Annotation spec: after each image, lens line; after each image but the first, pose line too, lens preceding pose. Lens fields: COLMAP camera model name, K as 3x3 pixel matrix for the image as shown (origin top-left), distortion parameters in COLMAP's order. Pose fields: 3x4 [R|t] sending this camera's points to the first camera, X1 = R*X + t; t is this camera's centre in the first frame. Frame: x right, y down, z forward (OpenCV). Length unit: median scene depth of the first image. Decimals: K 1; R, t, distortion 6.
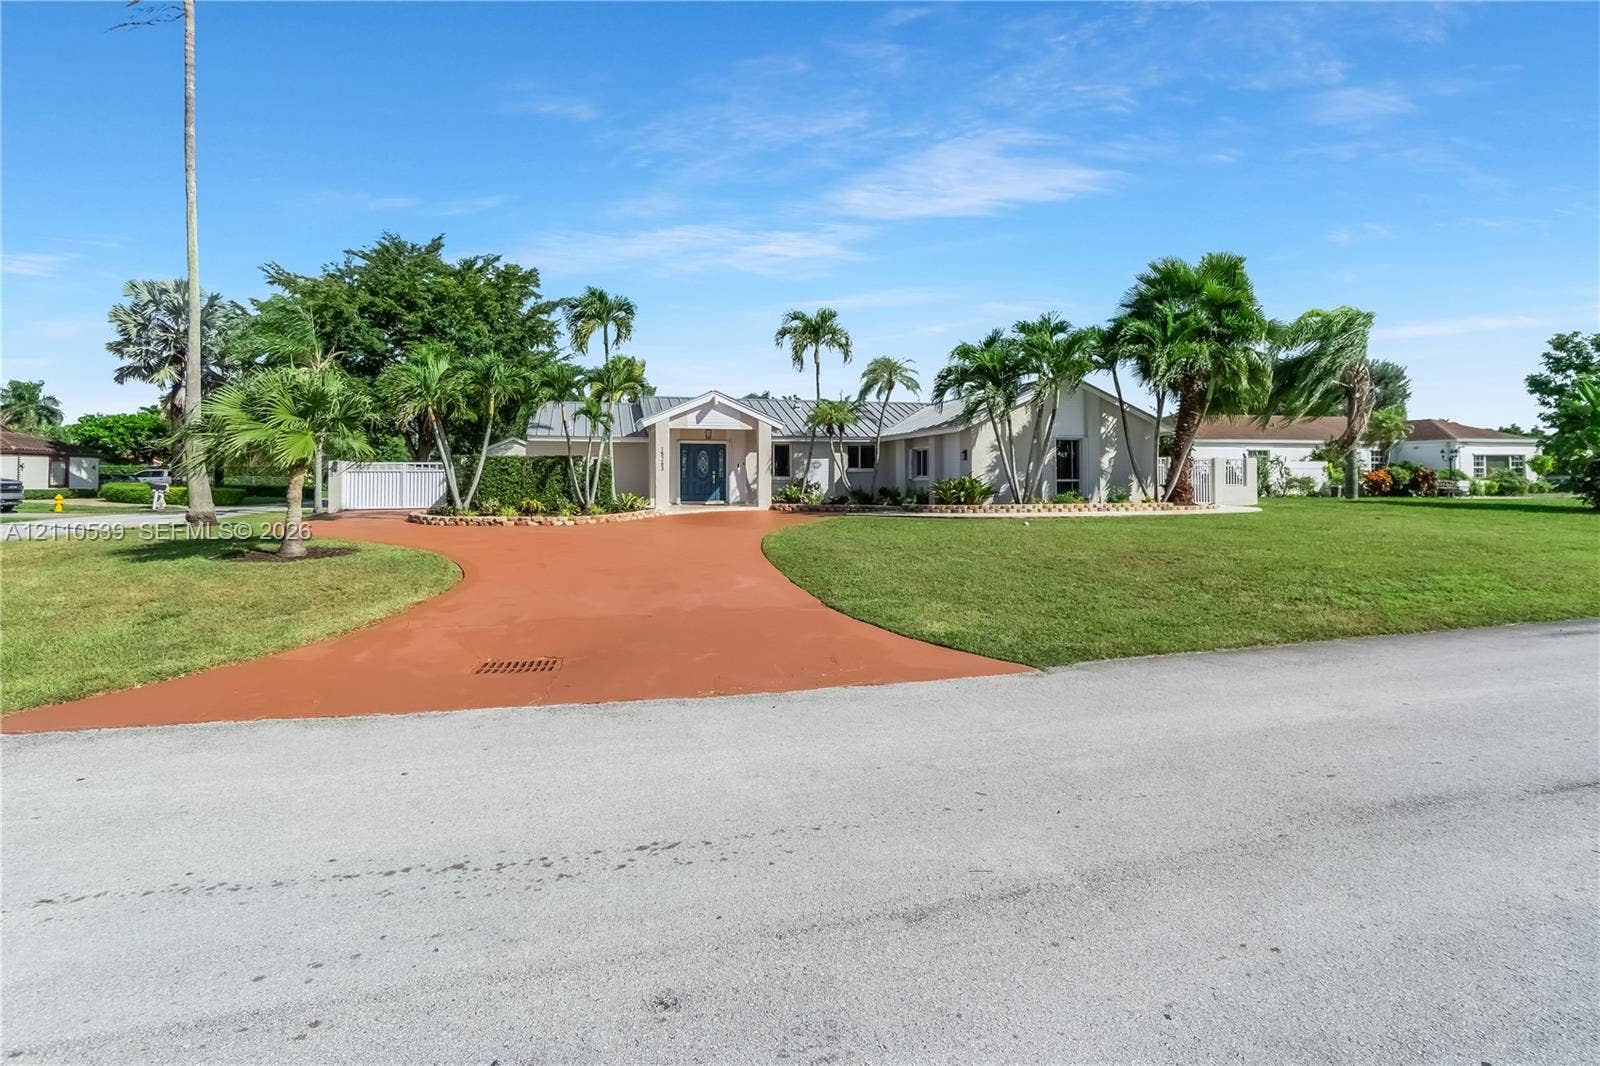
lens RADIAL K [[713.1, 0, 790.2], [0, 713.1, 522.5], [0, 0, 1]] dist [-0.000867, 0.000068]
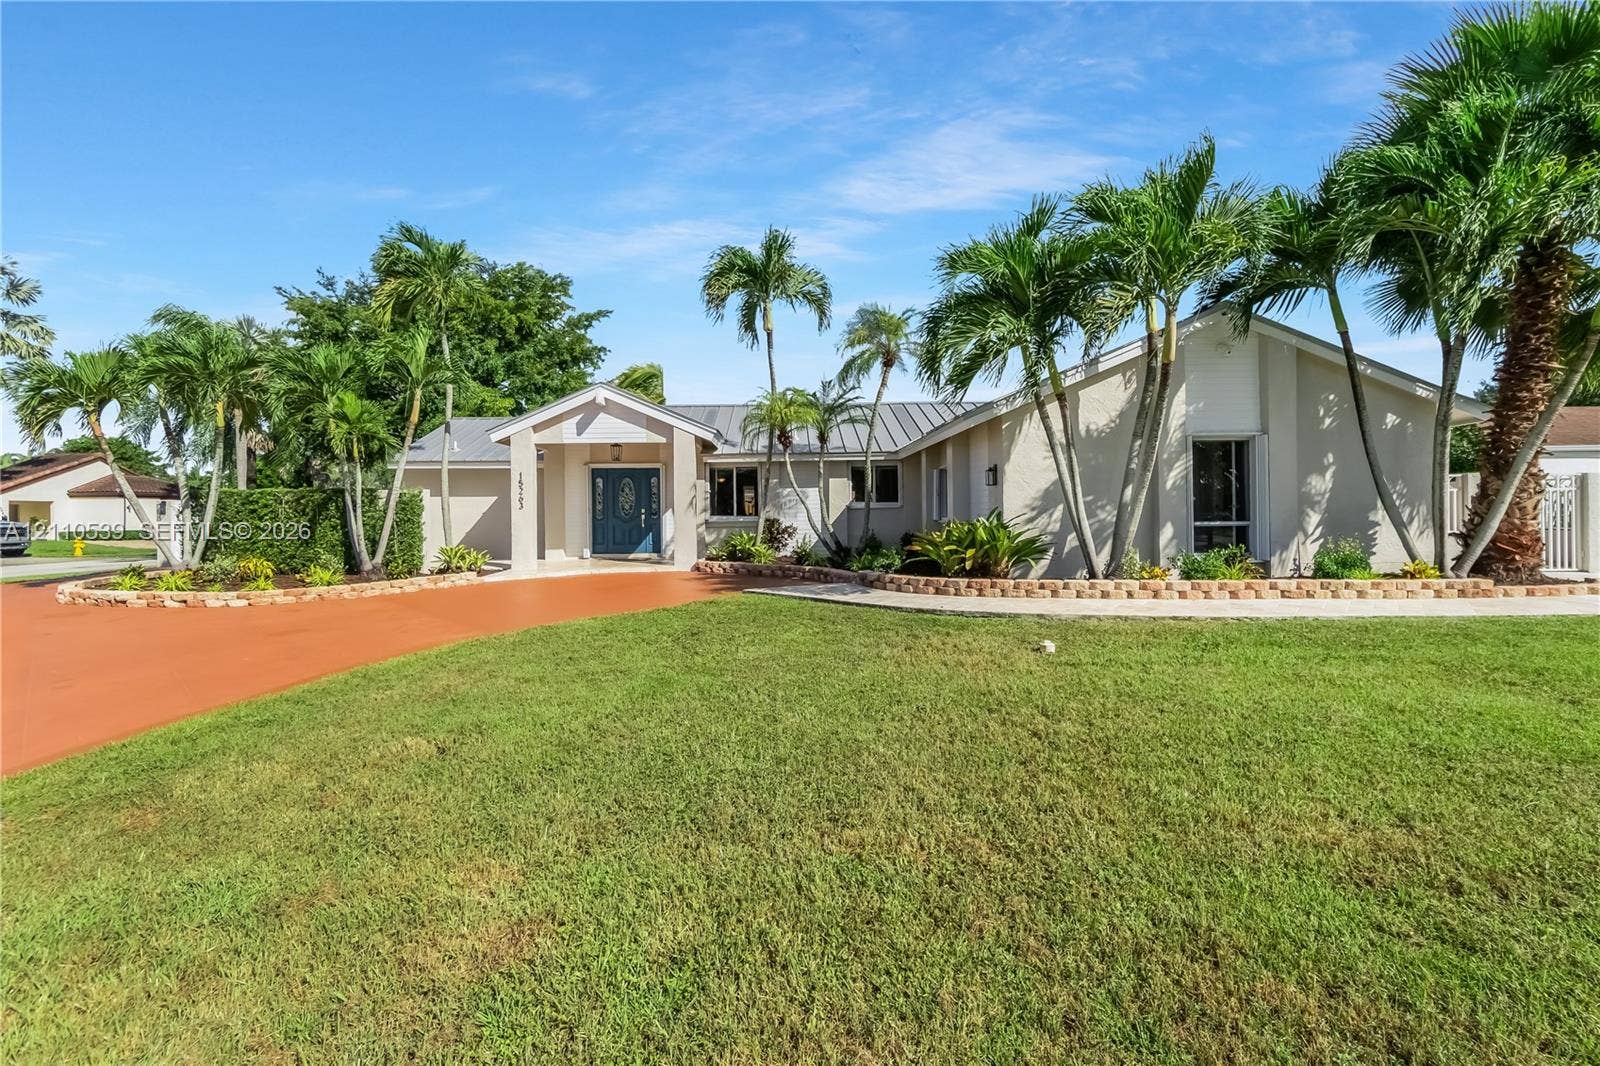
lens RADIAL K [[697.0, 0, 799.3], [0, 697.0, 552.2], [0, 0, 1]] dist [-0.002240, 0.006761]
pose [[0.969964, 0.008089, -0.243113, 0.217839], [-0.009250, 0.999951, -0.003636, -0.034522], [0.243072, 0.005776, 0.969991, 0.452392]]
